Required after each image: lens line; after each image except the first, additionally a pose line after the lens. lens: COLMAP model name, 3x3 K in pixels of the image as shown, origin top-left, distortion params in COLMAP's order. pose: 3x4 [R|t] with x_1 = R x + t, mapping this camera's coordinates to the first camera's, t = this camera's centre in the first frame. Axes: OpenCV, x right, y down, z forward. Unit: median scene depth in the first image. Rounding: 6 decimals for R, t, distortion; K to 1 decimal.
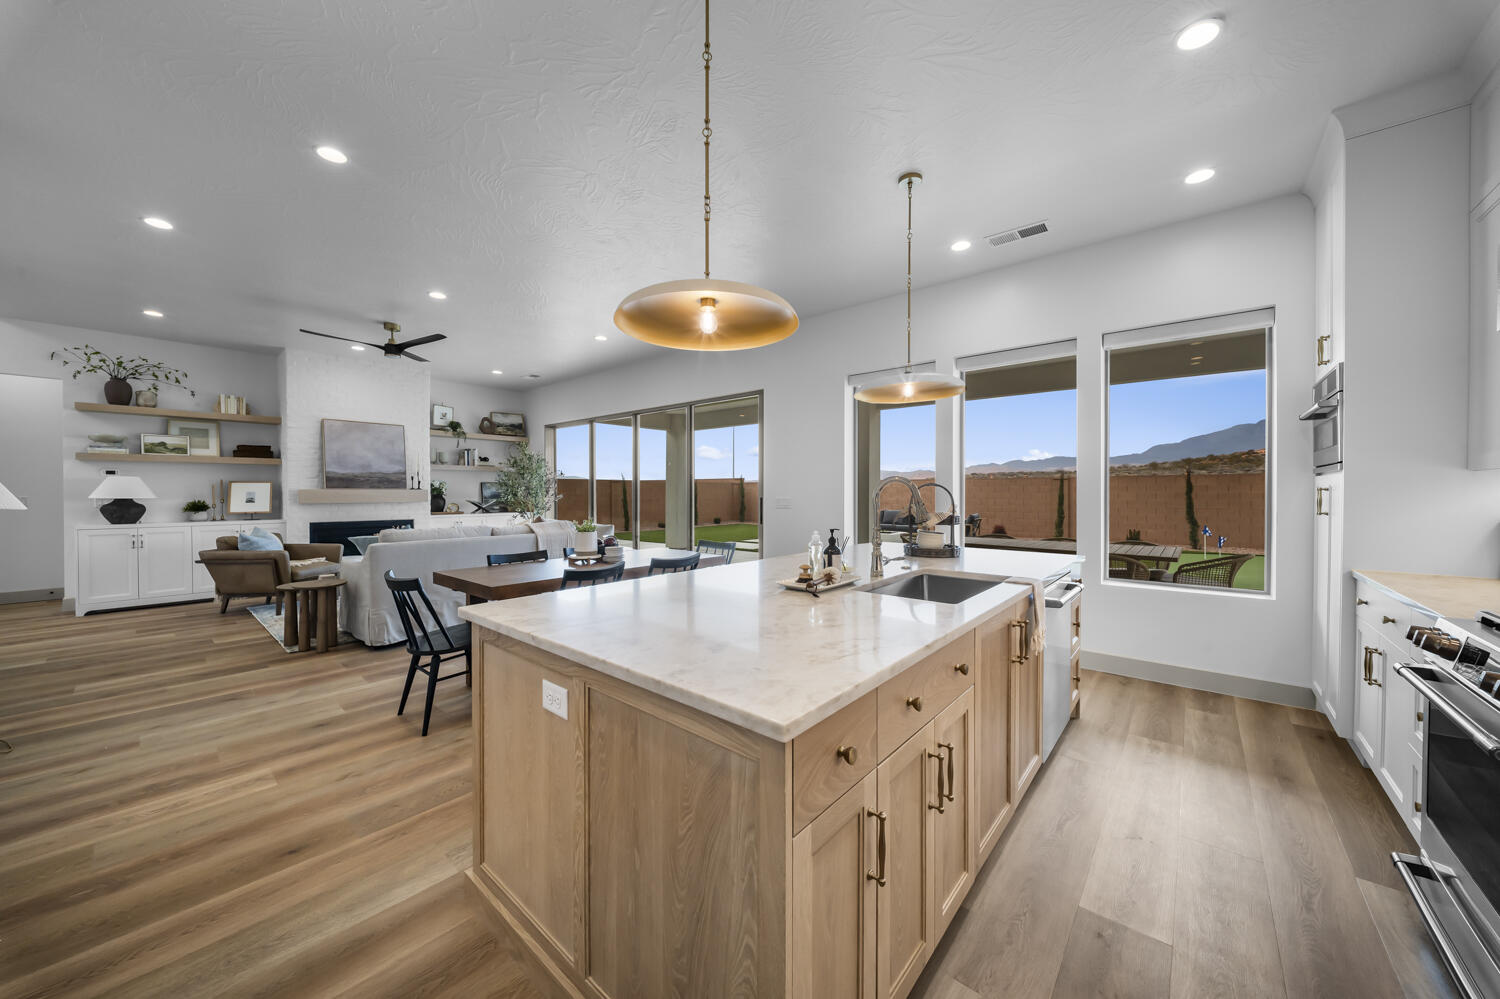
lens RADIAL K [[524.4, 0, 743.0], [0, 524.4, 498.2], [0, 0, 1]] dist [0.004596, -0.004503]
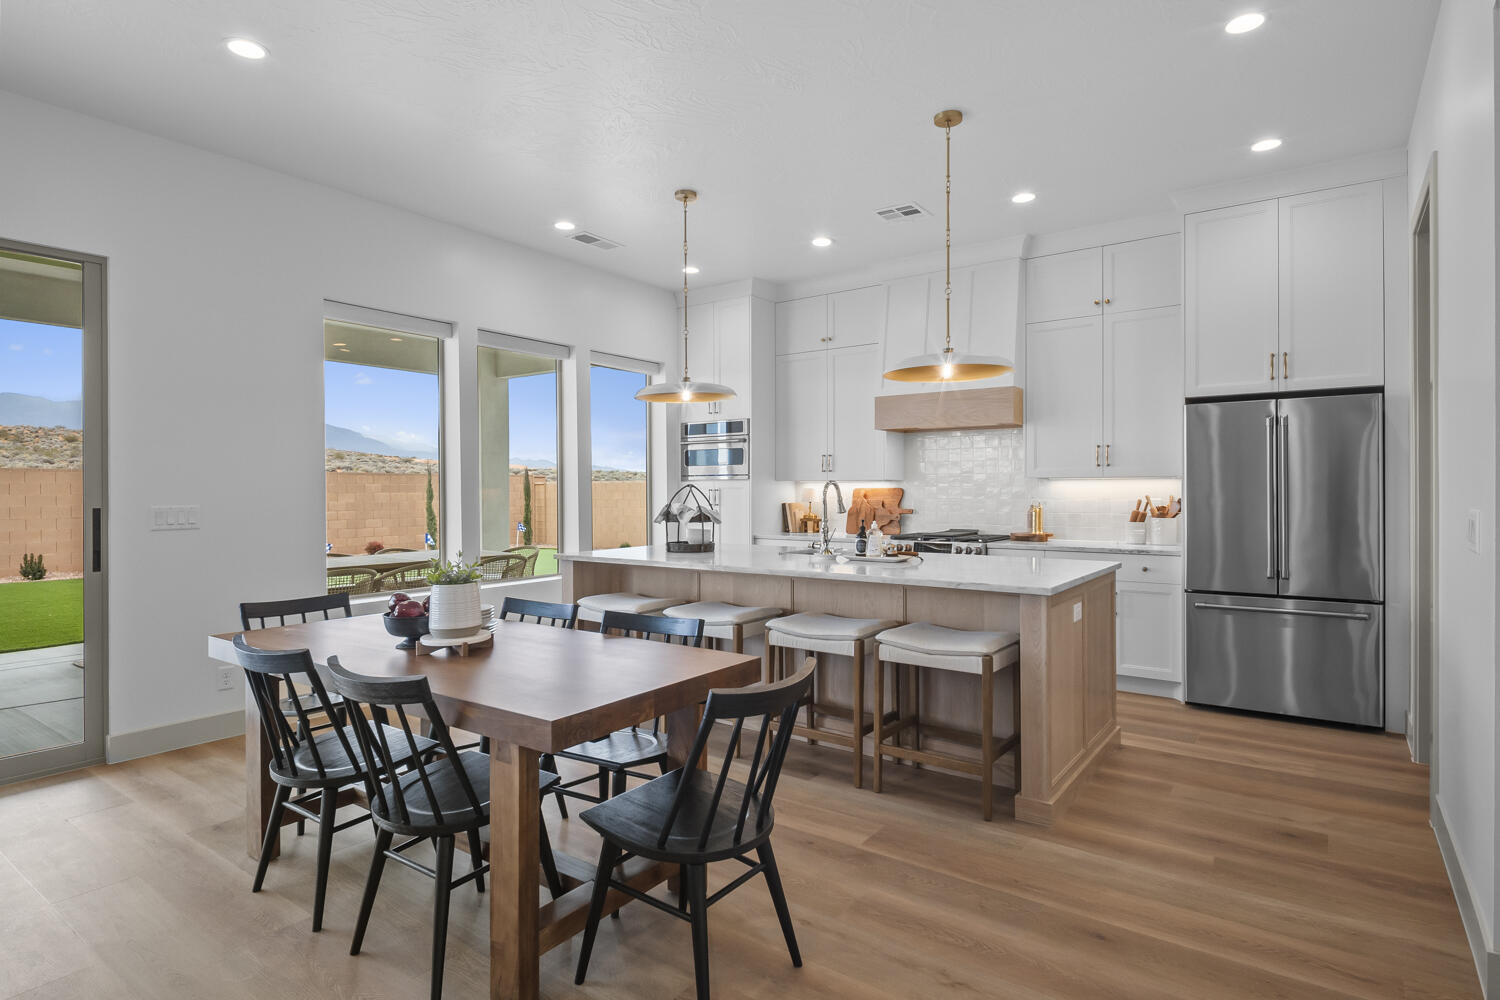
lens RADIAL K [[790.3, 0, 737.6], [0, 790.3, 493.1], [0, 0, 1]] dist [0.009812, -0.008223]
pose [[-0.073776, -0.002785, 0.997271, -0.626005], [0.015553, 0.999871, 0.003943, -0.007389], [-0.997154, 0.015802, -0.073724, 0.503111]]
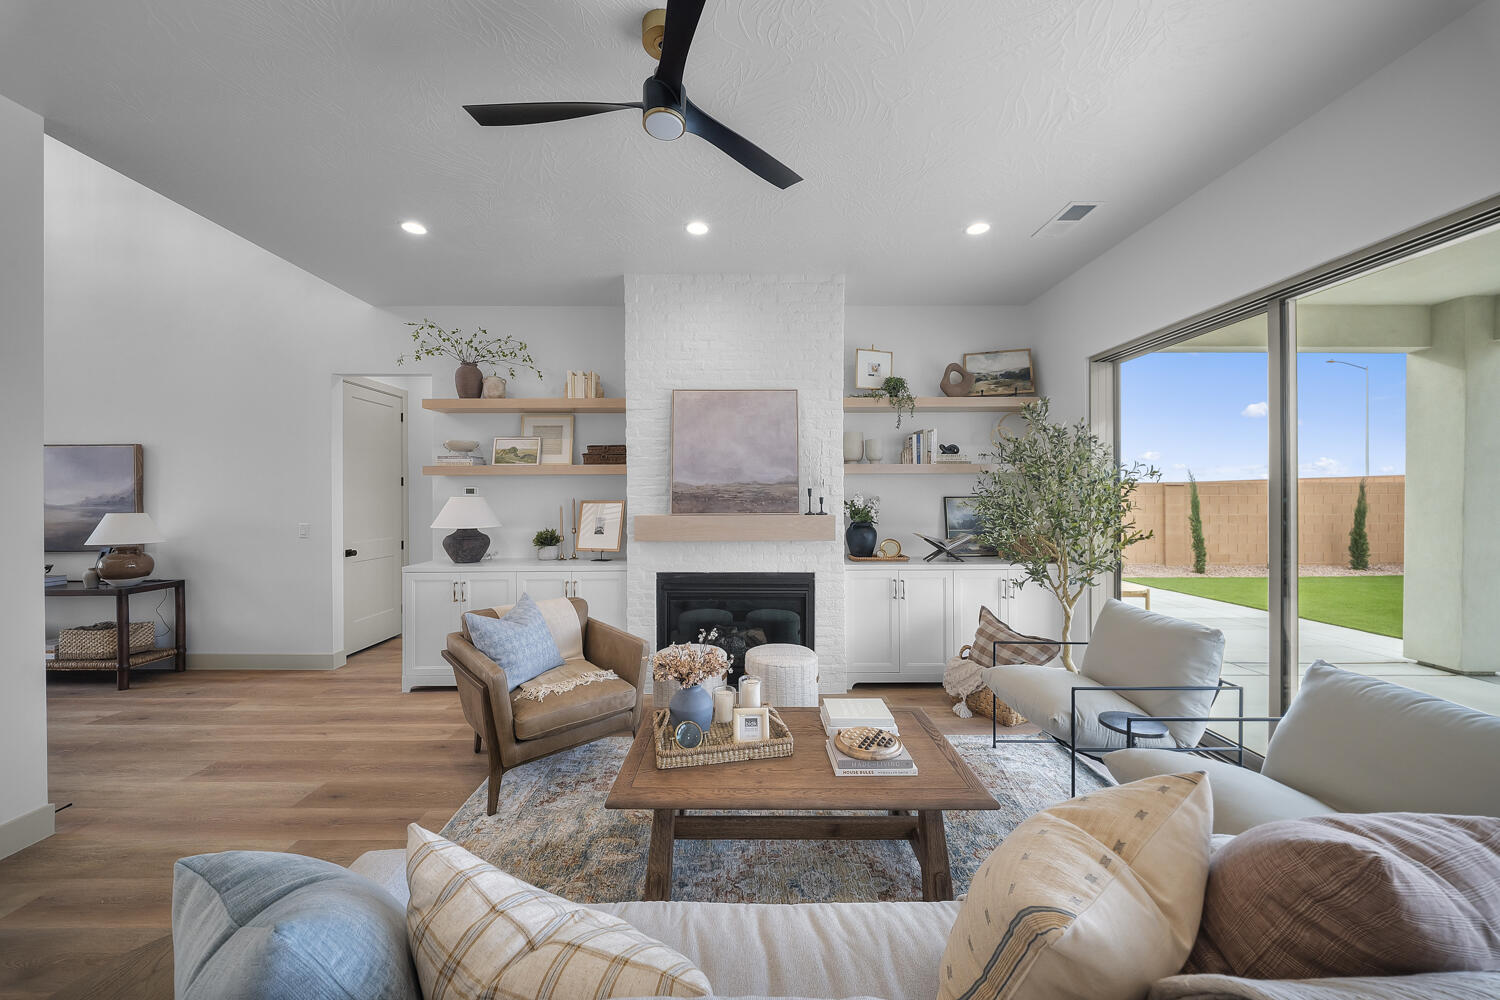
lens RADIAL K [[524.4, 0, 743.7], [0, 524.4, 496.8], [0, 0, 1]] dist [0.004596, -0.004503]
pose [[0.665313, -0.001725, -0.746563, -0.367051], [-0.004713, 0.999968, -0.006510, -0.036838], [0.746550, 0.007850, 0.665283, 0.761129]]
